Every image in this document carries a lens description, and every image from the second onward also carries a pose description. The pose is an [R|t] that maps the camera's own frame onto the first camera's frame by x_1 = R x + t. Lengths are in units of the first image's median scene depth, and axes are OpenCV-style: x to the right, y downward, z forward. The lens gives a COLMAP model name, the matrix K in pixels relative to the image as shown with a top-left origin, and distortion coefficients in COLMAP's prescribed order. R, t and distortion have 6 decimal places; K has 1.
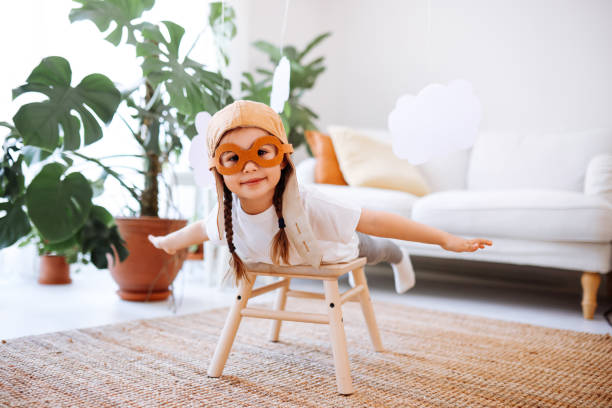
lens RADIAL K [[632.4, 0, 330.5], [0, 632.4, 189.0], [0, 0, 1]] dist [-0.049164, 0.000000]
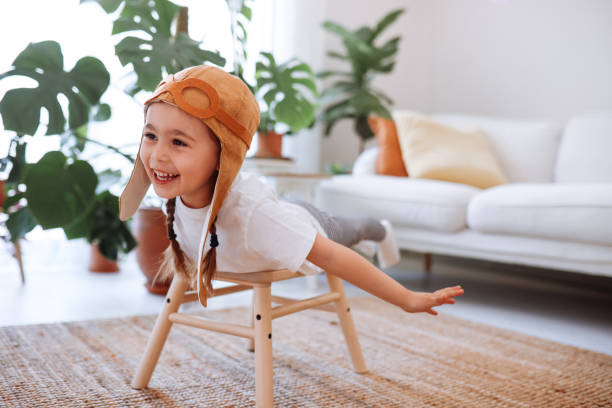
lens RADIAL K [[632.4, 0, 333.5], [0, 632.4, 185.4], [0, 0, 1]] dist [-0.049164, 0.000000]
pose [[0.967570, 0.011587, -0.252338, 0.226554], [-0.010616, 0.999930, 0.005209, 0.004153], [0.252381, -0.002361, 0.967625, 0.163778]]
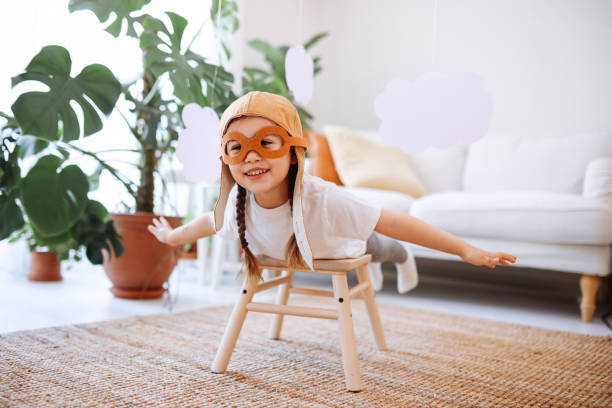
lens RADIAL K [[632.4, 0, 323.8], [0, 632.4, 190.2], [0, 0, 1]] dist [-0.049164, 0.000000]
pose [[0.999729, 0.014398, 0.018280, -0.032772], [-0.014204, 0.999842, -0.010729, 0.018485], [-0.018432, 0.010466, 0.999775, 0.014939]]
